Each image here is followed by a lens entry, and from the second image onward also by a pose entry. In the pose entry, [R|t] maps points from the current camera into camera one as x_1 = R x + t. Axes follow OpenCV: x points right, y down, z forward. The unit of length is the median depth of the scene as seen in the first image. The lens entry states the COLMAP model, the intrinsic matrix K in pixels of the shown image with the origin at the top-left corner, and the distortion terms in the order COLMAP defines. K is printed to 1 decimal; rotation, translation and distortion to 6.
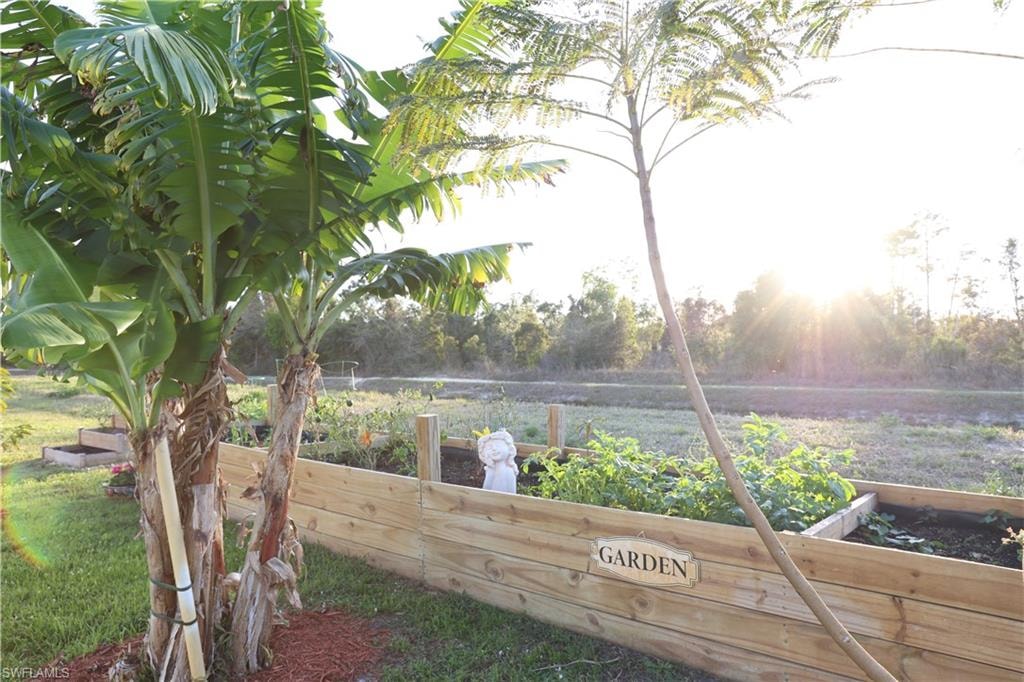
lens RADIAL K [[552.8, 0, 535.7], [0, 552.8, 373.5], [0, 0, 1]] dist [-0.005147, -0.000571]
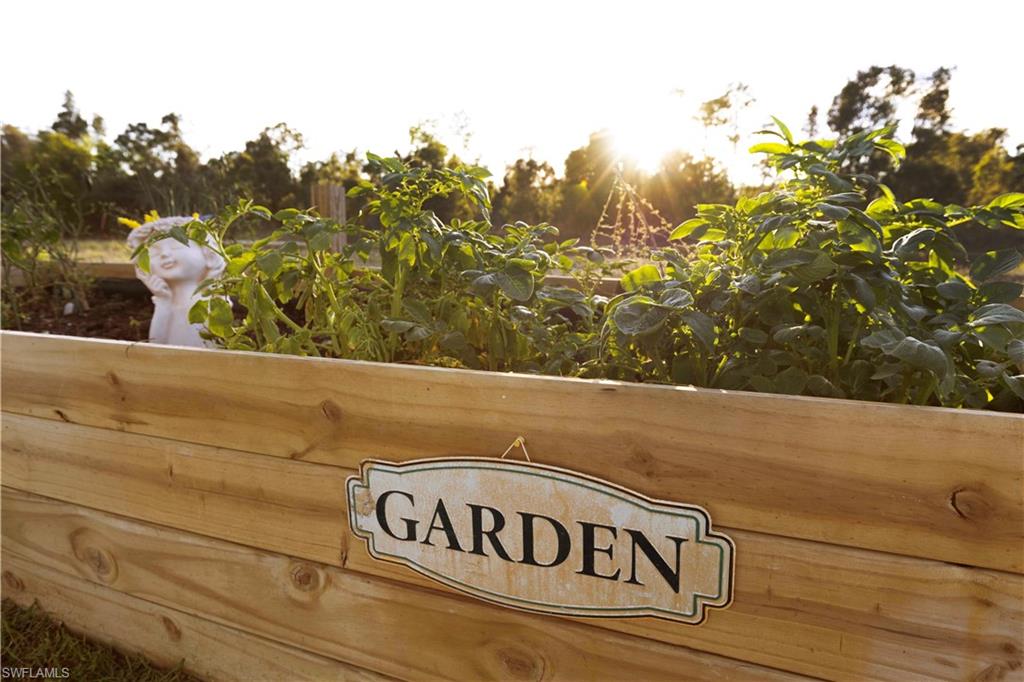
lens RADIAL K [[472.0, 0, 522.8], [0, 472.0, 348.9], [0, 0, 1]] dist [0.001665, 0.000571]
pose [[0.956150, -0.041968, 0.289854, 0.111566], [-0.014008, 0.981994, 0.188392, 0.172469], [-0.292542, -0.184191, 0.938346, 0.690150]]
